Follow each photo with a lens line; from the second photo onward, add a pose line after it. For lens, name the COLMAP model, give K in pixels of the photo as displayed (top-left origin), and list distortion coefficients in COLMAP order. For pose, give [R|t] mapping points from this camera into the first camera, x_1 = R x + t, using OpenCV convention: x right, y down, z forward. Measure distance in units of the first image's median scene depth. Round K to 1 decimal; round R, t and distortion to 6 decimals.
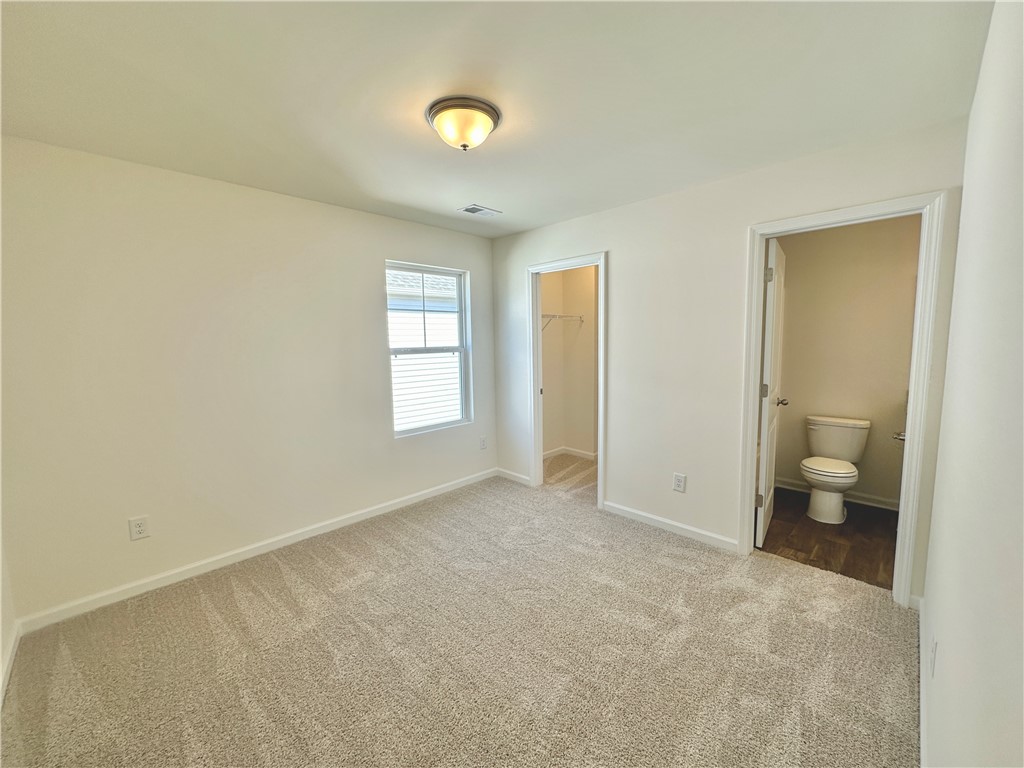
lens RADIAL K [[407.3, 0, 513.5], [0, 407.3, 384.7], [0, 0, 1]] dist [-0.008240, 0.000769]
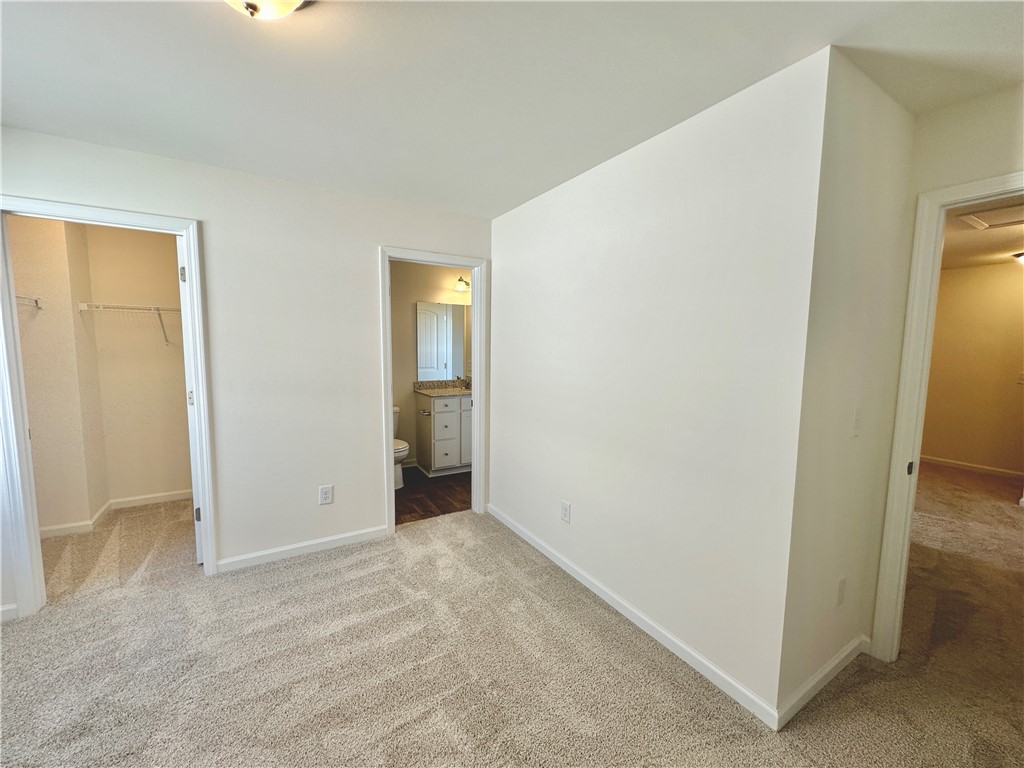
lens RADIAL K [[407.3, 0, 510.3], [0, 407.3, 382.1], [0, 0, 1]] dist [-0.008240, 0.000769]
pose [[0.245431, -0.069659, 0.966908, -0.434926], [0.088190, 0.994883, 0.049289, -0.033436], [-0.965394, 0.073175, 0.250318, 0.371257]]
